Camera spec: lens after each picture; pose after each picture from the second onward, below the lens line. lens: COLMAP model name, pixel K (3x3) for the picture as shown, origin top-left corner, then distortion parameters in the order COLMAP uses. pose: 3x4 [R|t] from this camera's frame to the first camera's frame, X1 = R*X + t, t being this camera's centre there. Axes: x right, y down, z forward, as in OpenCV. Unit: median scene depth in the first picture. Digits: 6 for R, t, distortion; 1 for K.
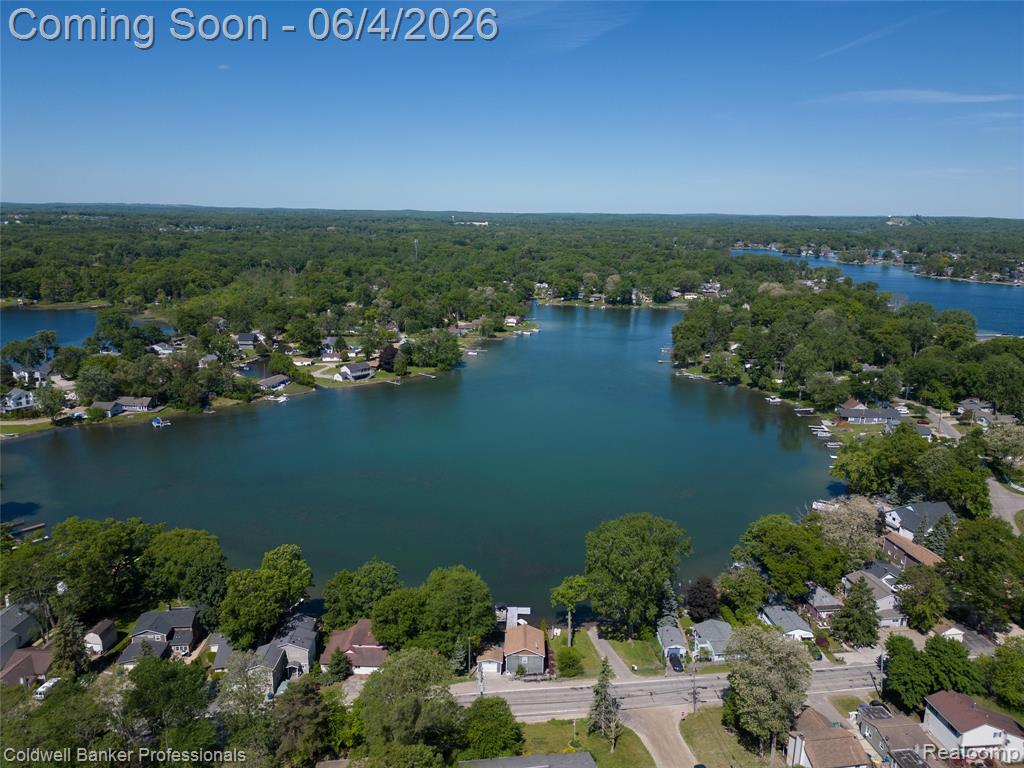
lens RADIAL K [[716.2, 0, 512.0], [0, 716.2, 384.0], [0, 0, 1]] dist [0.080325, -0.079717]
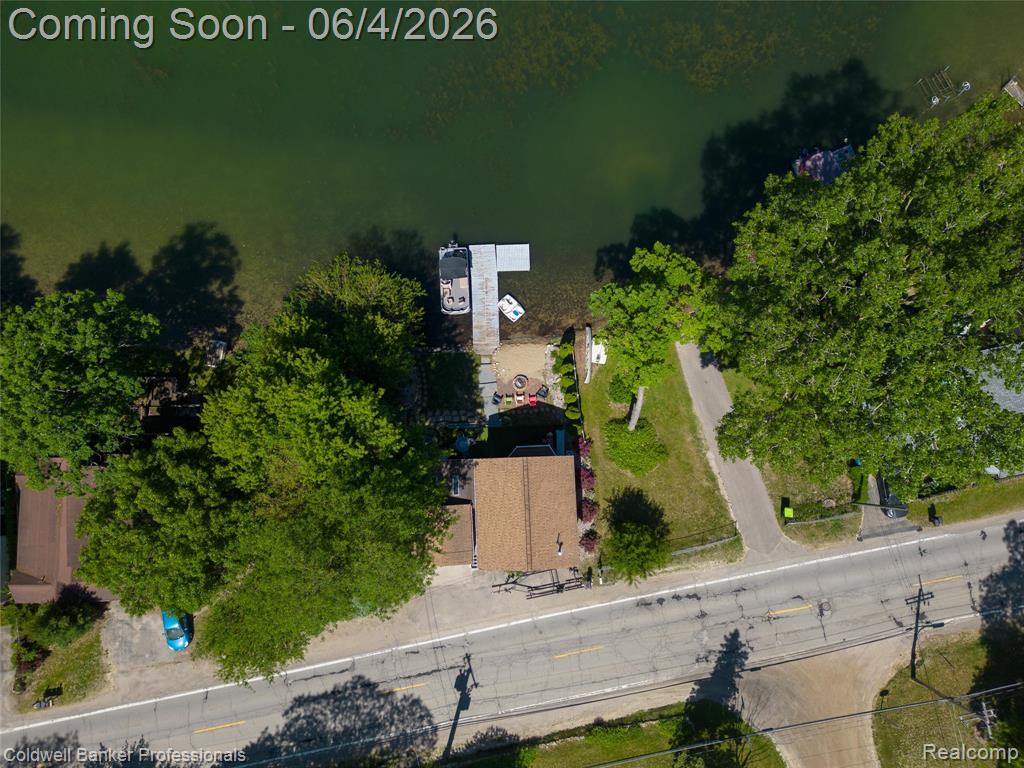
lens RADIAL K [[716.2, 0, 512.0], [0, 716.2, 384.0], [0, 0, 1]] dist [0.080325, -0.079717]
pose [[0.998025, -0.061786, -0.011368, 0.015758], [0.030290, 0.314709, 0.948705, -0.029358], [-0.055039, -0.947175, 0.315959, 0.793848]]
